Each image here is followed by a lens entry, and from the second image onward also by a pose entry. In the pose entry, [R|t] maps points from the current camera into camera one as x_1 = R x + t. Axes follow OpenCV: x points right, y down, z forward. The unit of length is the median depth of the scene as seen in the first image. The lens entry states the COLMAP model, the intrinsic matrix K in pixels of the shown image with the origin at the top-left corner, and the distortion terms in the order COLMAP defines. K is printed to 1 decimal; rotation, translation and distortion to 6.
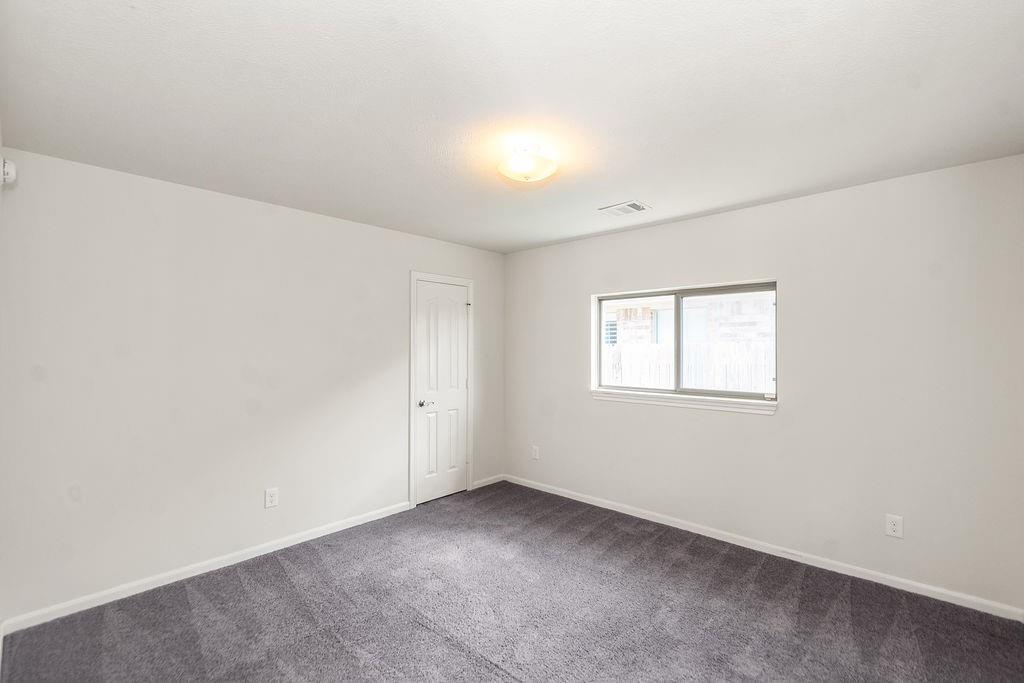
lens RADIAL K [[456.0, 0, 505.3], [0, 456.0, 334.5], [0, 0, 1]] dist [0.012971, -0.000245]
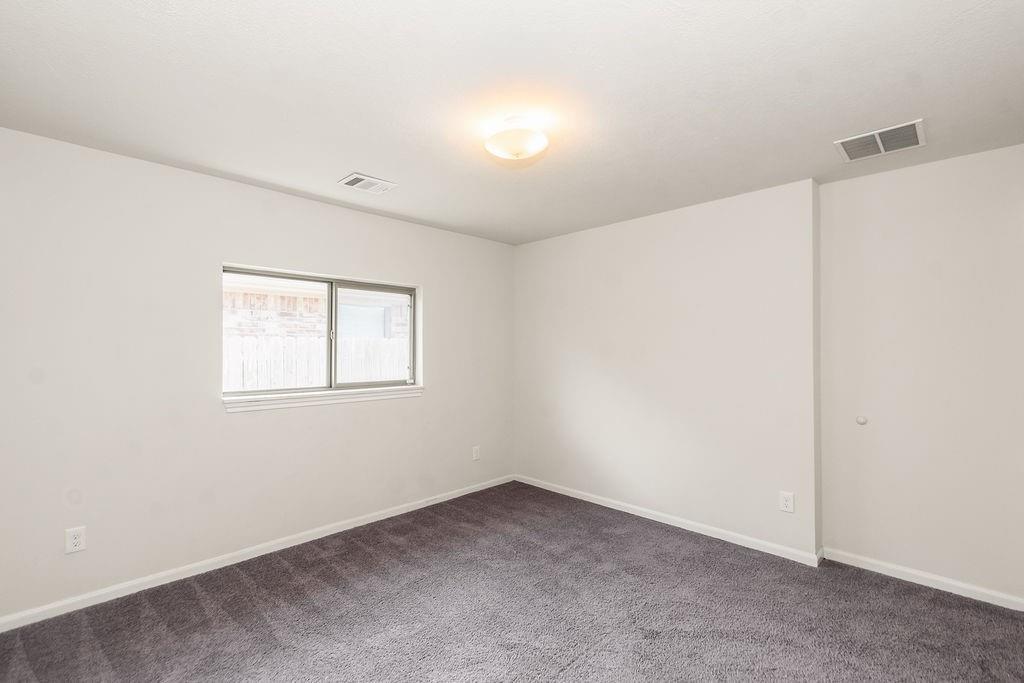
lens RADIAL K [[456.0, 0, 505.3], [0, 456.0, 334.5], [0, 0, 1]] dist [0.012971, -0.000245]
pose [[0.020337, 0.039479, 0.999013, -0.597849], [-0.028090, 0.998848, -0.038901, 0.046811], [-0.999399, -0.027271, 0.021423, 0.680761]]
